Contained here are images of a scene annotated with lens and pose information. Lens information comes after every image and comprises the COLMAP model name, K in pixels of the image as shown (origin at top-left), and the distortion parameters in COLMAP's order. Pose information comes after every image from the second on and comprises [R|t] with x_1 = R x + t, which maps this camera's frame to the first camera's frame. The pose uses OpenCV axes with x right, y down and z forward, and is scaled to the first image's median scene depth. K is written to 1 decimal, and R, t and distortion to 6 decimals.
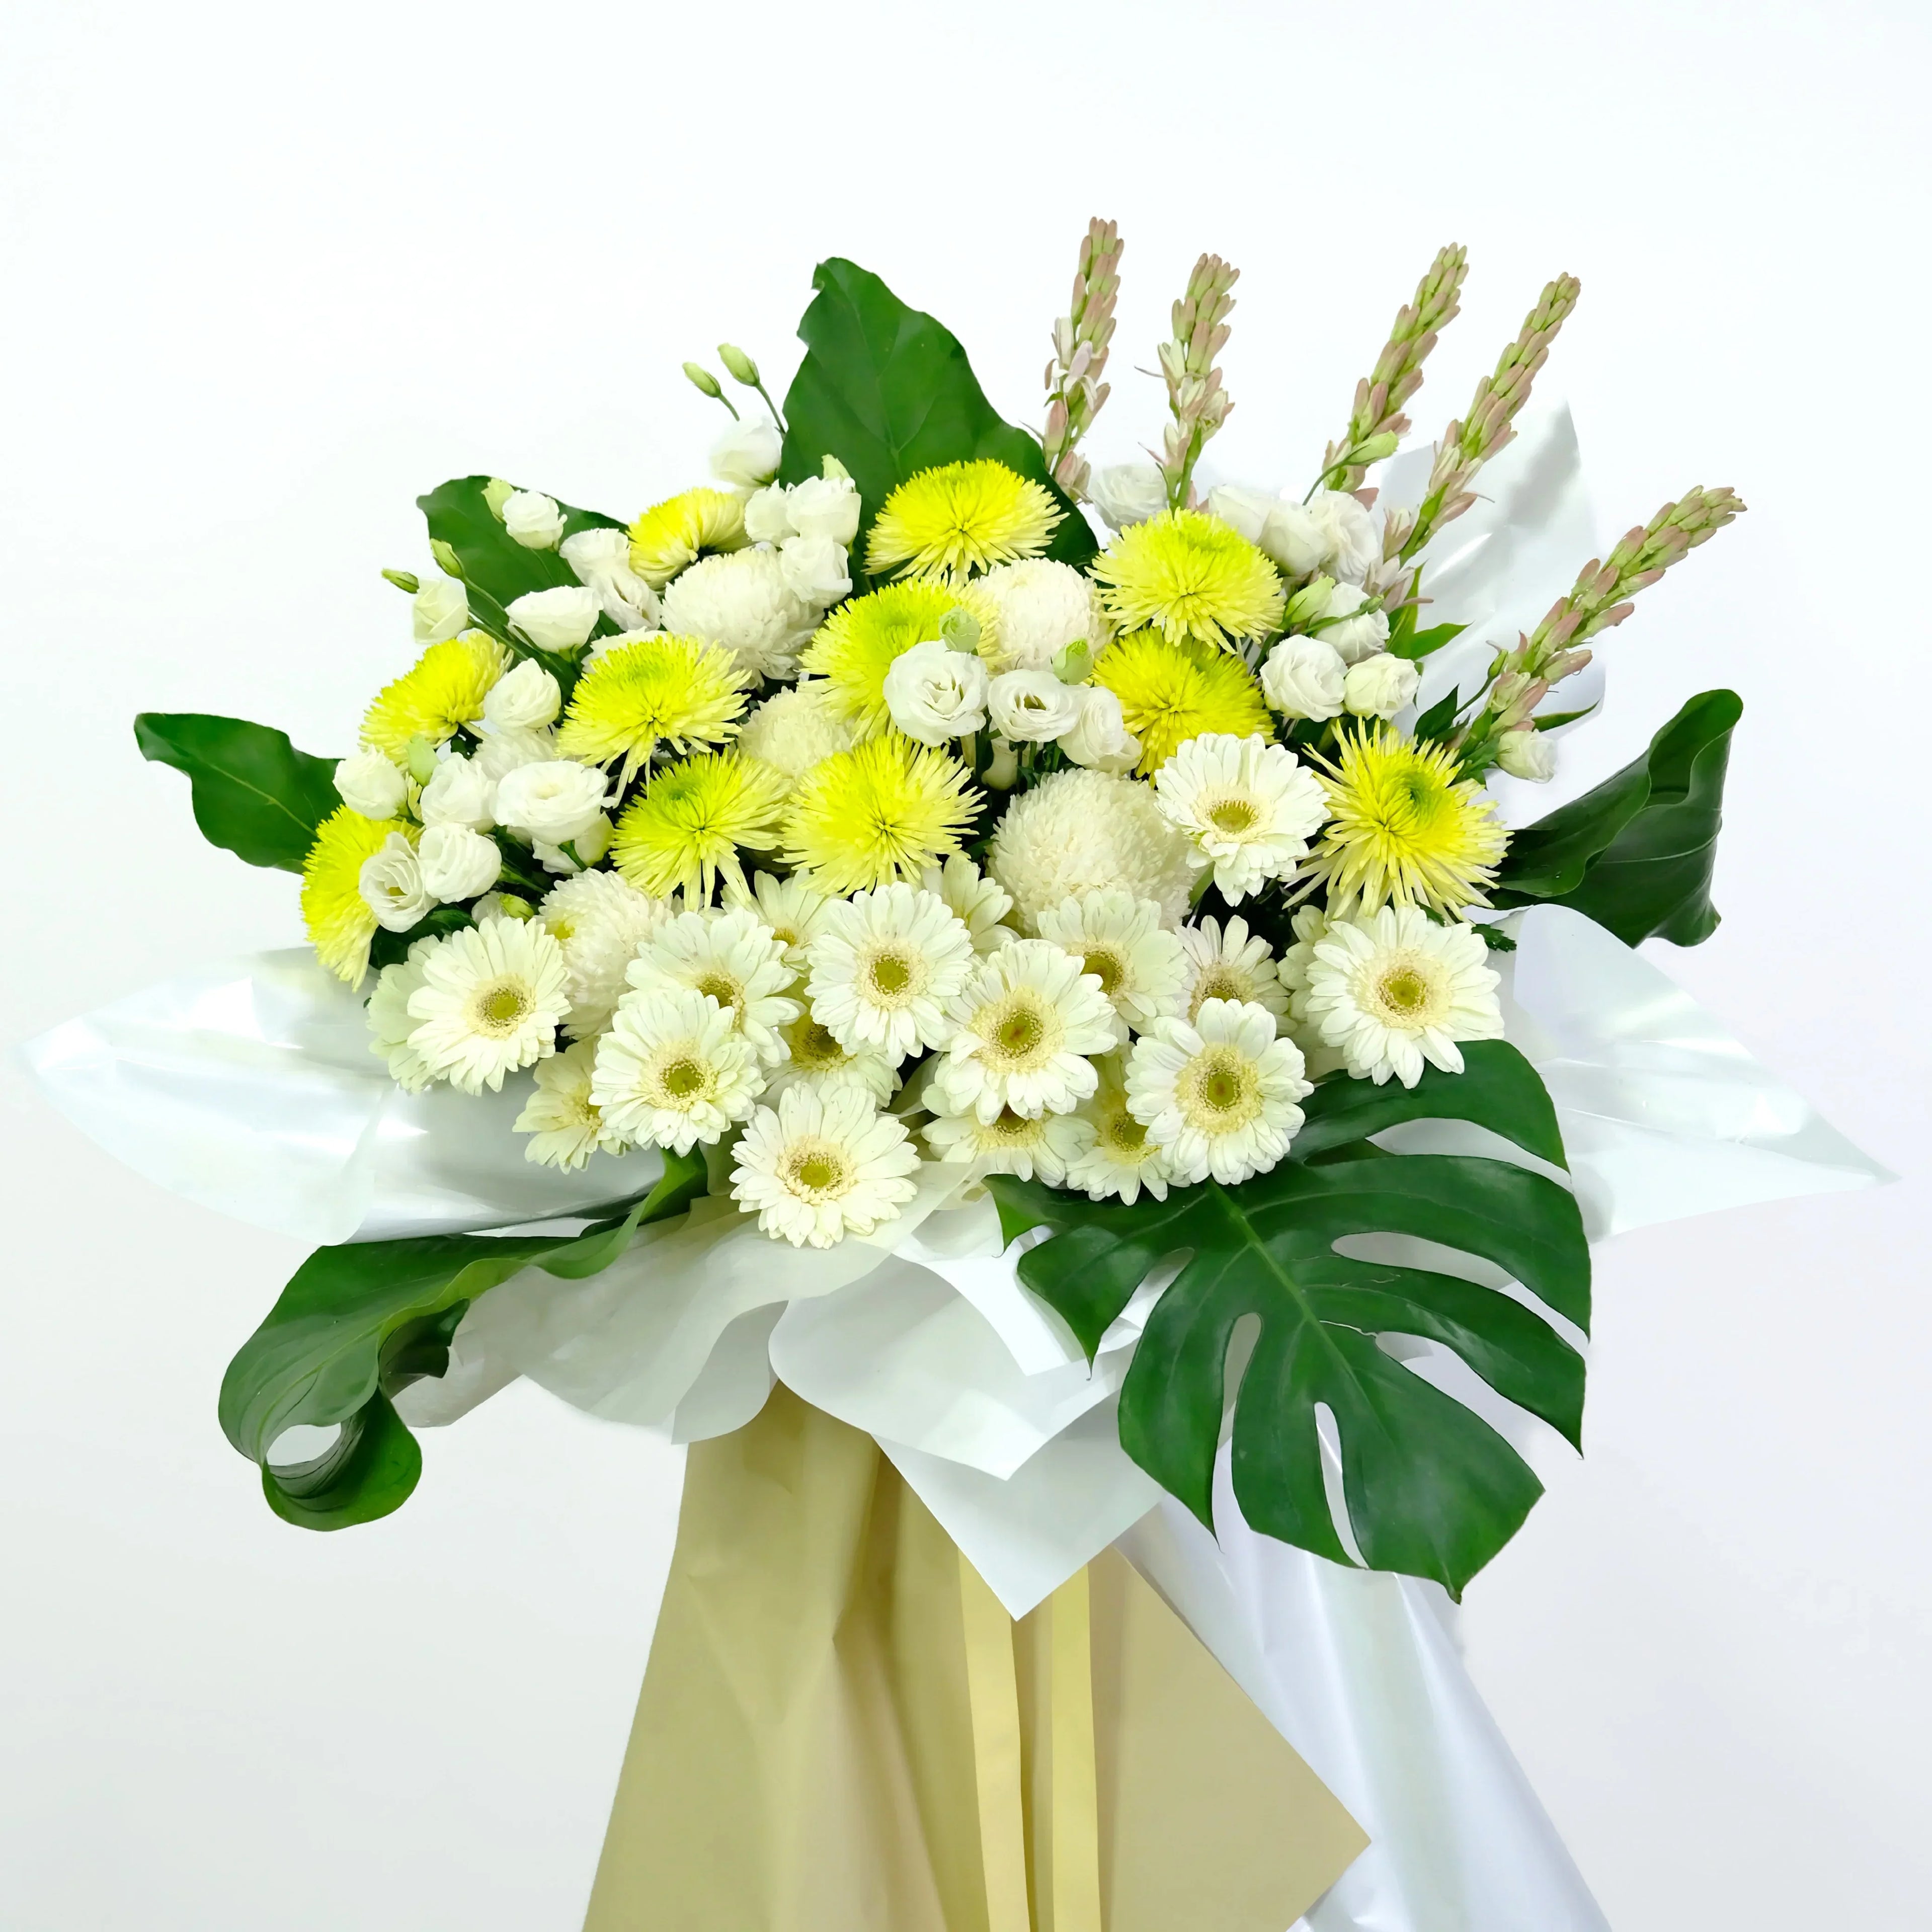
lens RADIAL K [[1857.2, 0, 966.0], [0, 1857.2, 966.0], [0, 0, 1]] dist [-0.016357, 0.017468]
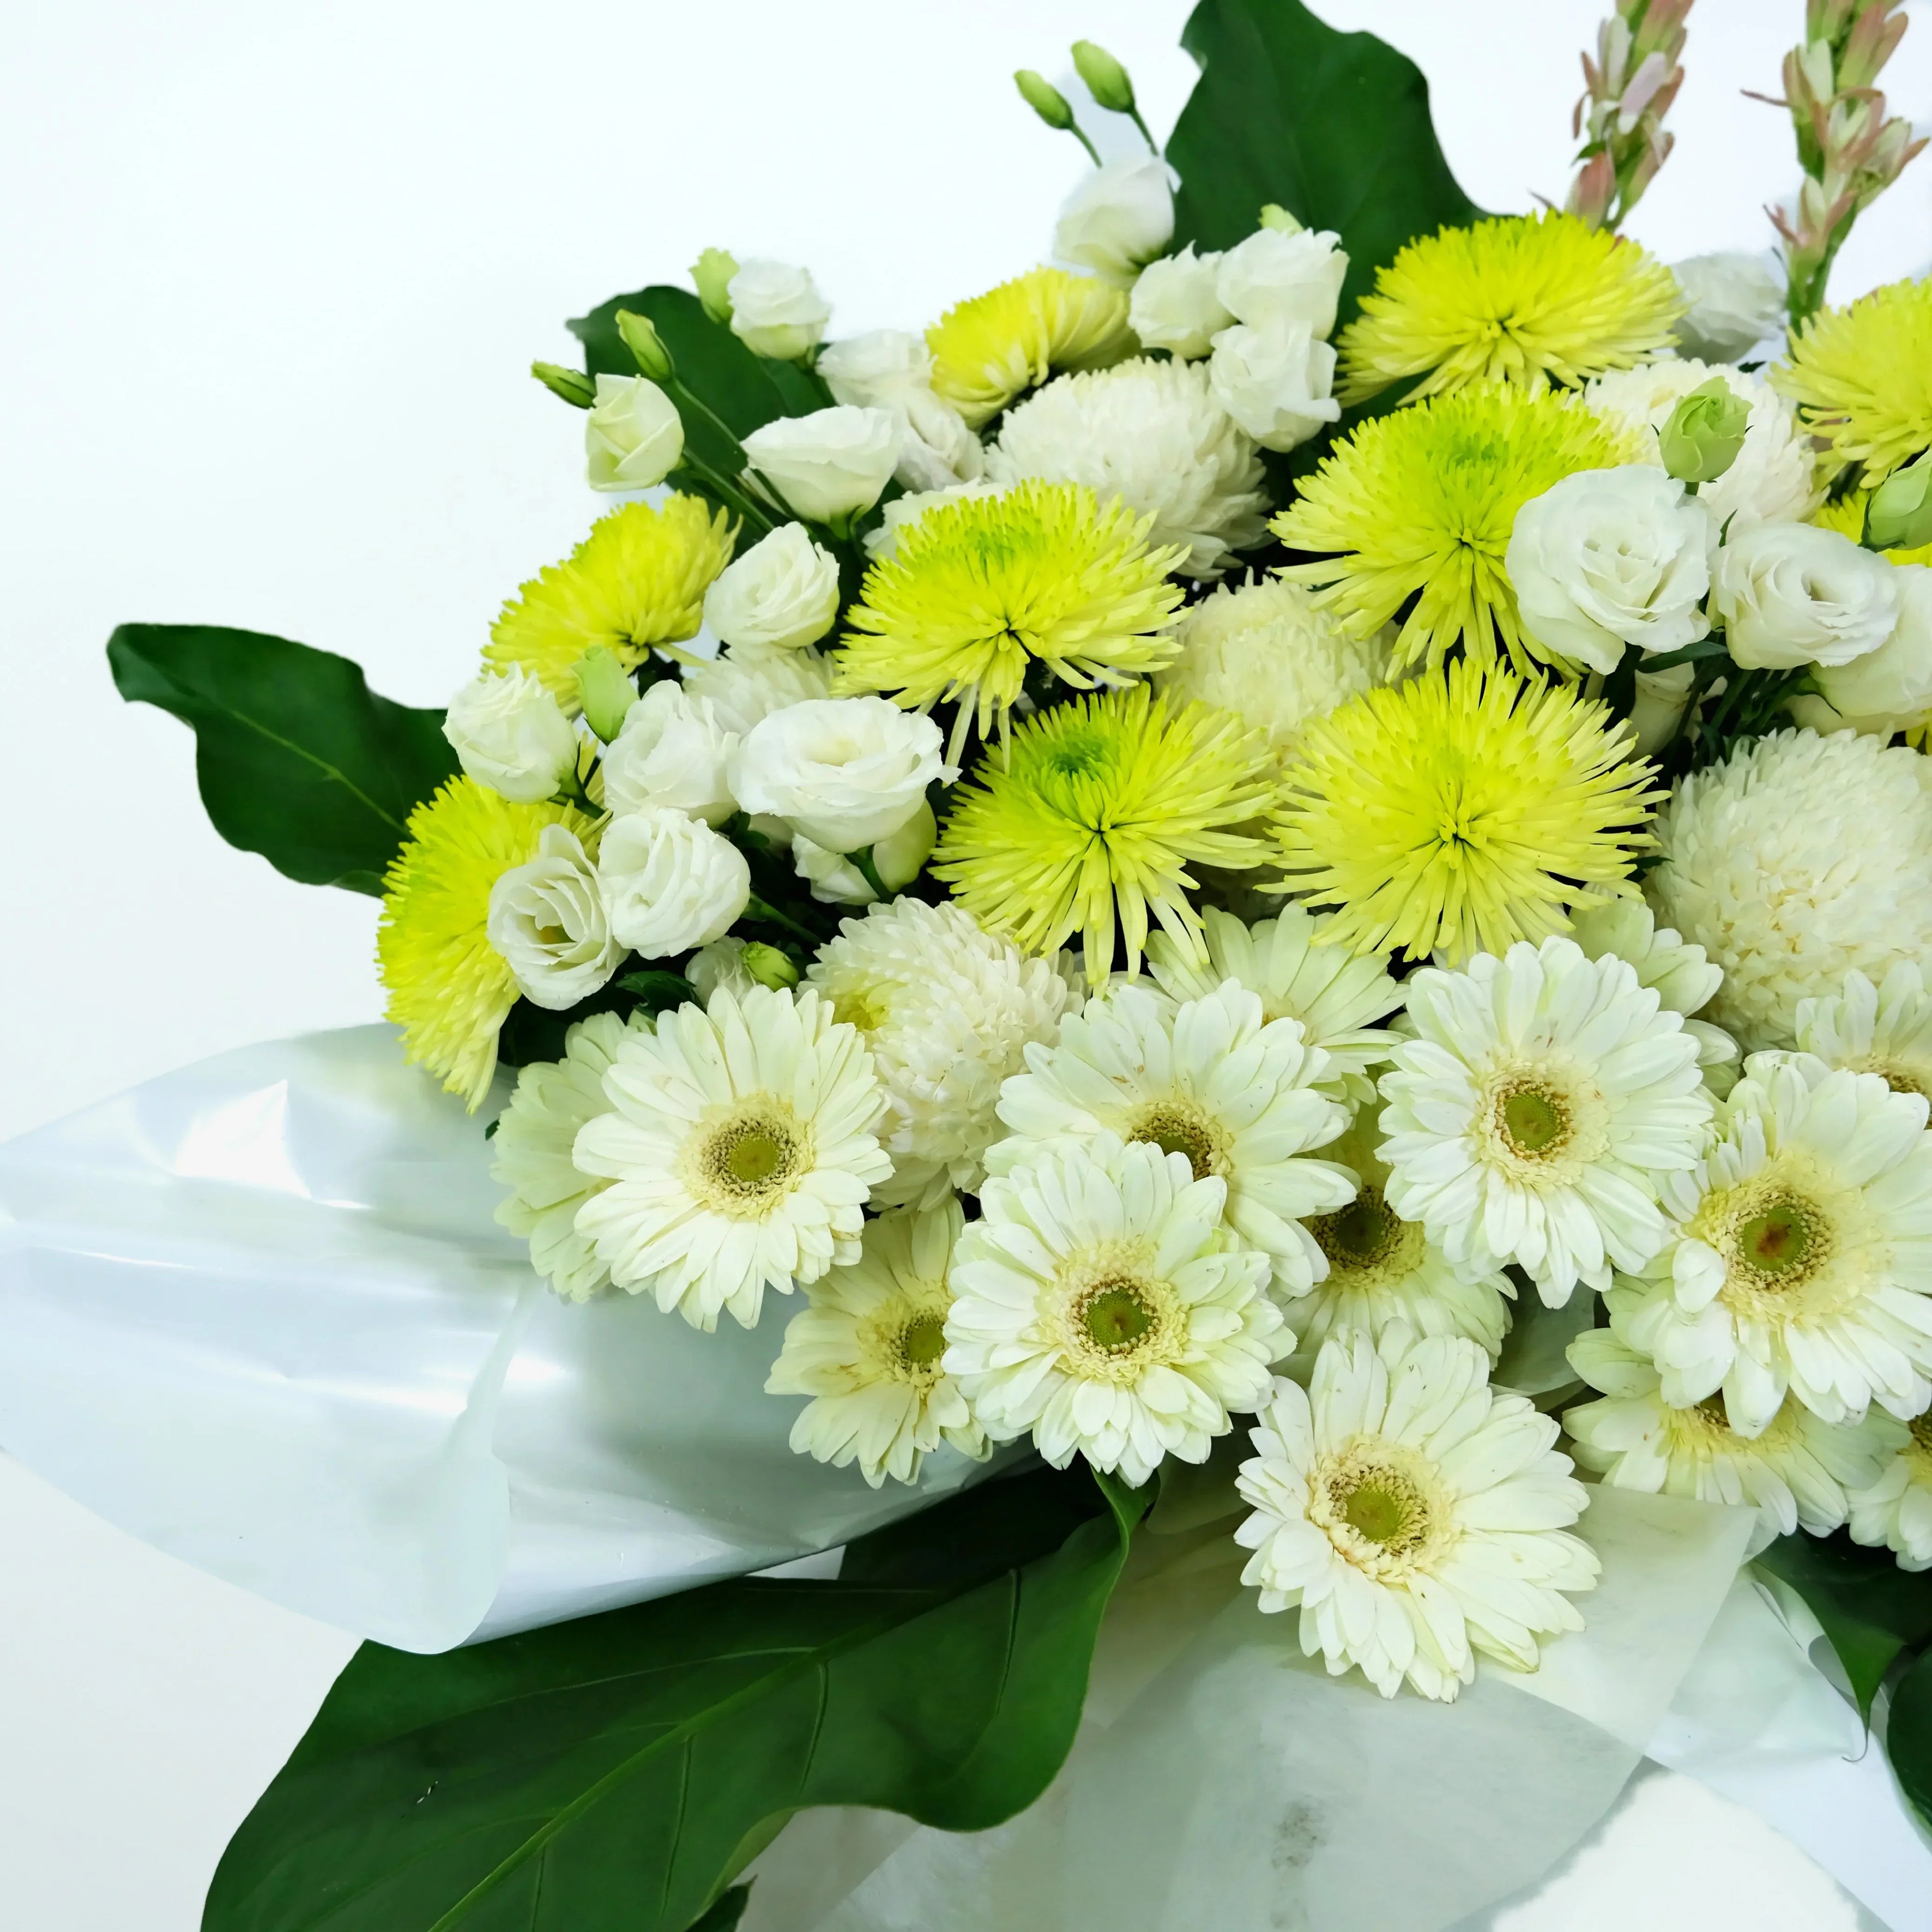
lens RADIAL K [[1820.4, 0, 943.8], [0, 1820.4, 972.7], [0, 0, 1]] dist [-0.008858, 0.006988]
pose [[0.999125, 0.018771, -0.037370, -0.171037], [-0.019062, 0.999790, -0.007464, -0.026725], [0.037222, 0.008170, 0.999274, 0.467299]]
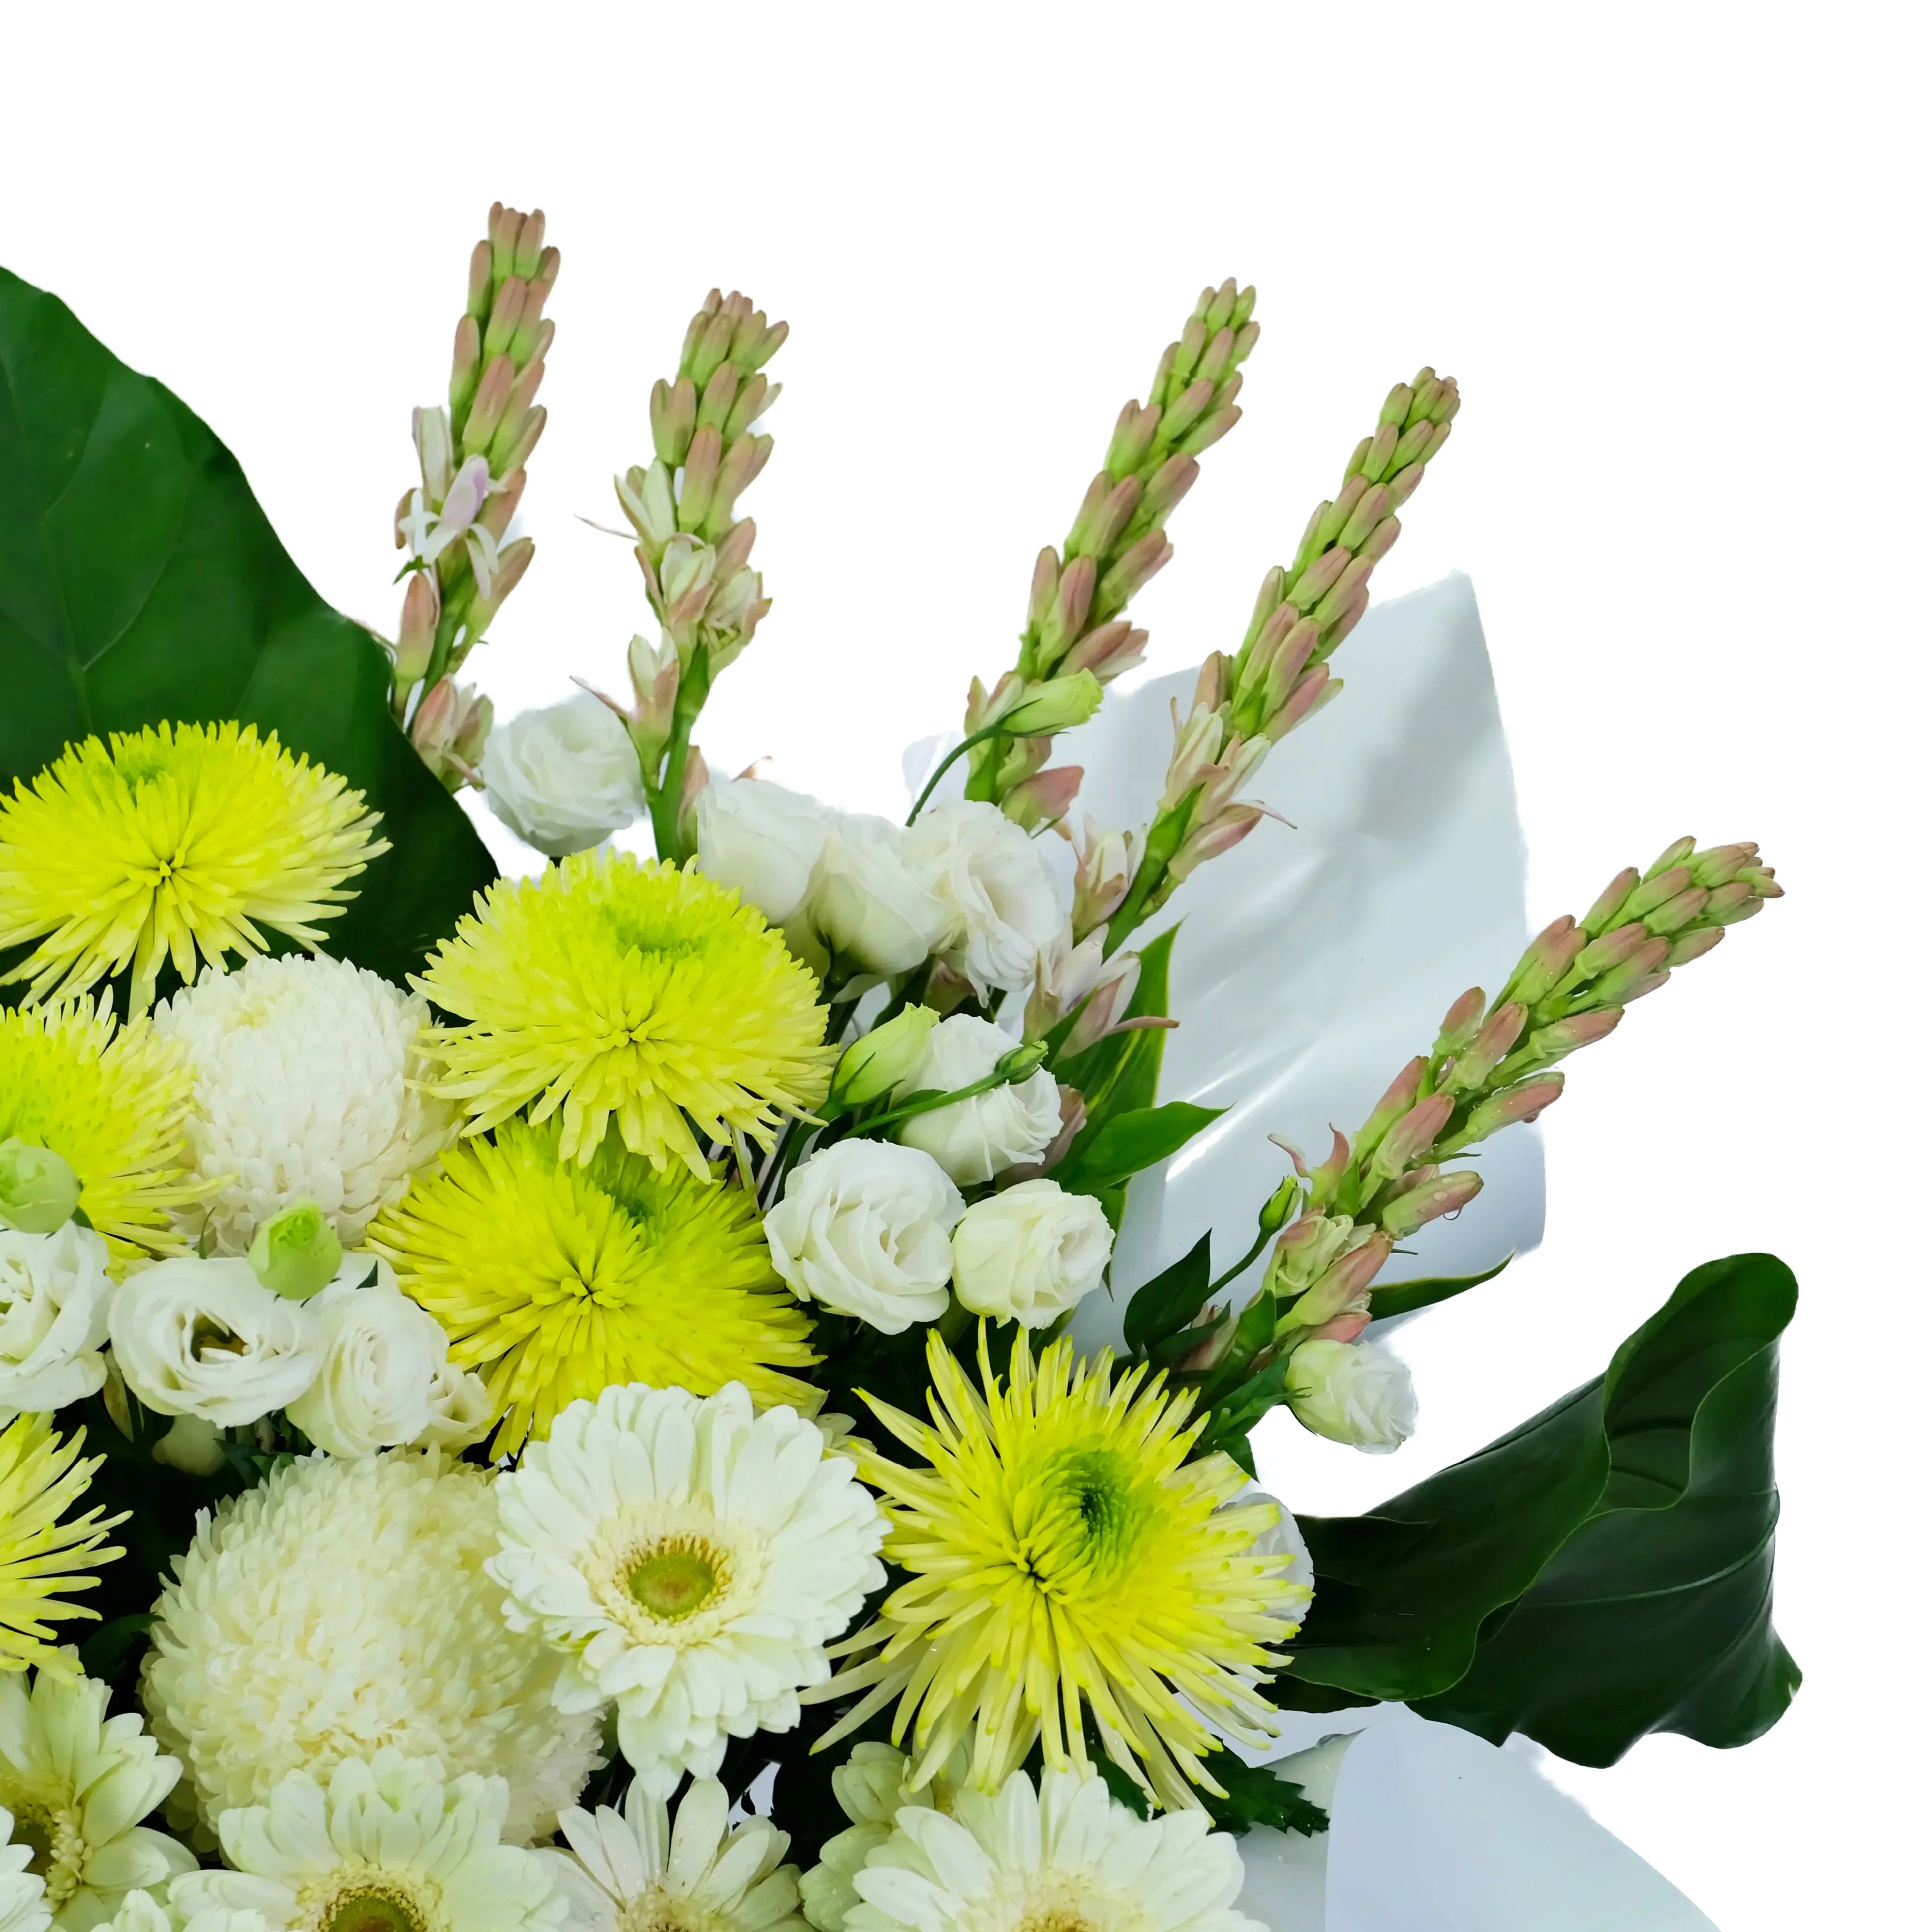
lens RADIAL K [[3398.7, 0, 966.0], [0, 3398.7, 966.0], [0, 0, 1]] dist [0.038793, -0.054026]
pose [[0.995629, 0.006045, 0.093196, 0.131136], [0.003963, 0.994269, -0.106833, -0.133921], [-0.093308, 0.106736, 0.989900, 0.159264]]
